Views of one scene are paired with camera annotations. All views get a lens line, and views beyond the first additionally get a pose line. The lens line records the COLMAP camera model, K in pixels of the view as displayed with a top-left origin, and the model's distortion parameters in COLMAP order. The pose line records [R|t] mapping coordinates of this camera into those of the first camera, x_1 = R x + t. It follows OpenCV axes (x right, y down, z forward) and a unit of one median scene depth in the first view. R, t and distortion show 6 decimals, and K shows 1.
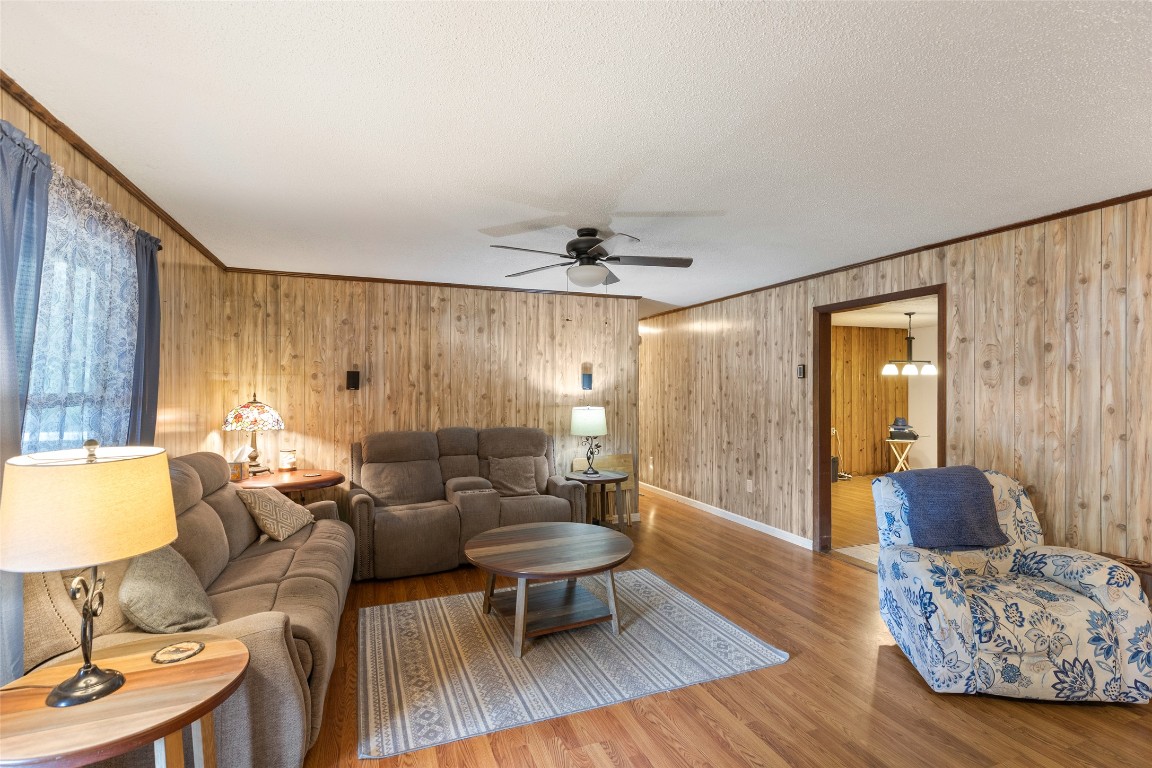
lens RADIAL K [[543.6, 0, 578.1], [0, 543.6, 386.8], [0, 0, 1]] dist [0.001304, 0.001253]
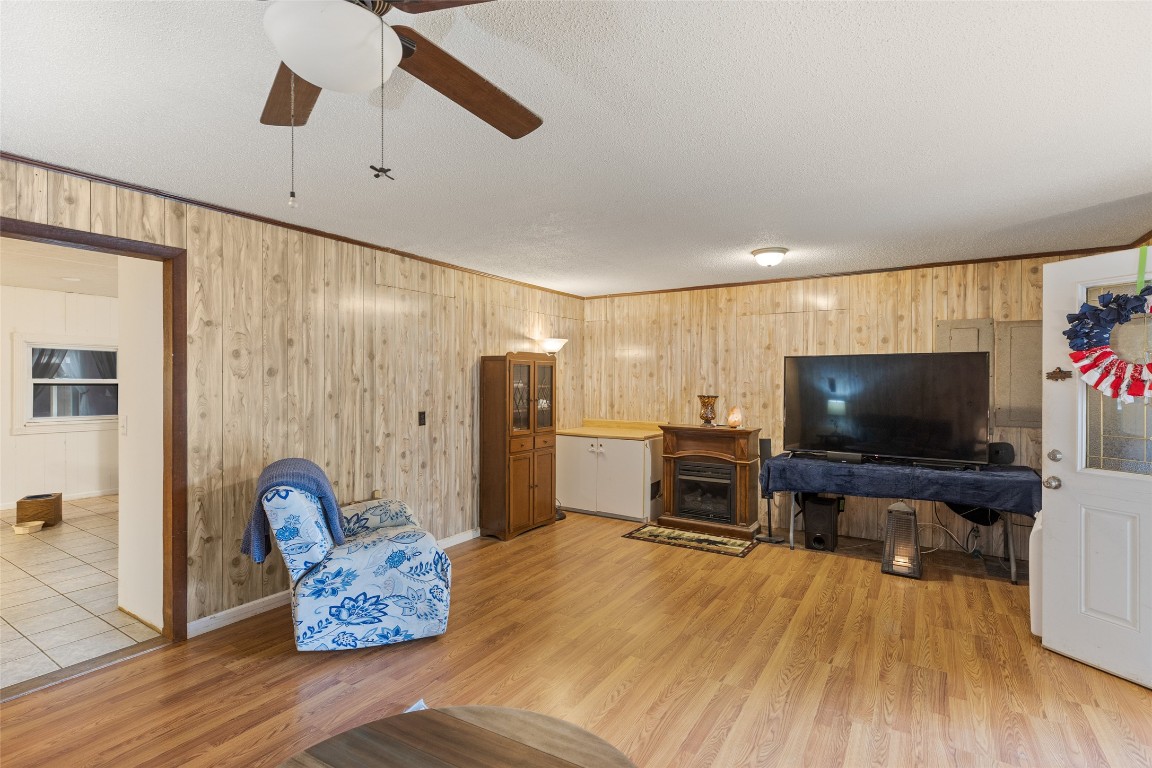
lens RADIAL K [[543.6, 0, 580.0], [0, 543.6, 383.7], [0, 0, 1]] dist [0.001304, 0.001253]
pose [[-0.596330, -0.008110, 0.802698, -0.361615], [-0.004210, 0.999967, 0.006975, 0.001839], [-0.802728, 0.000780, -0.596344, 1.114726]]
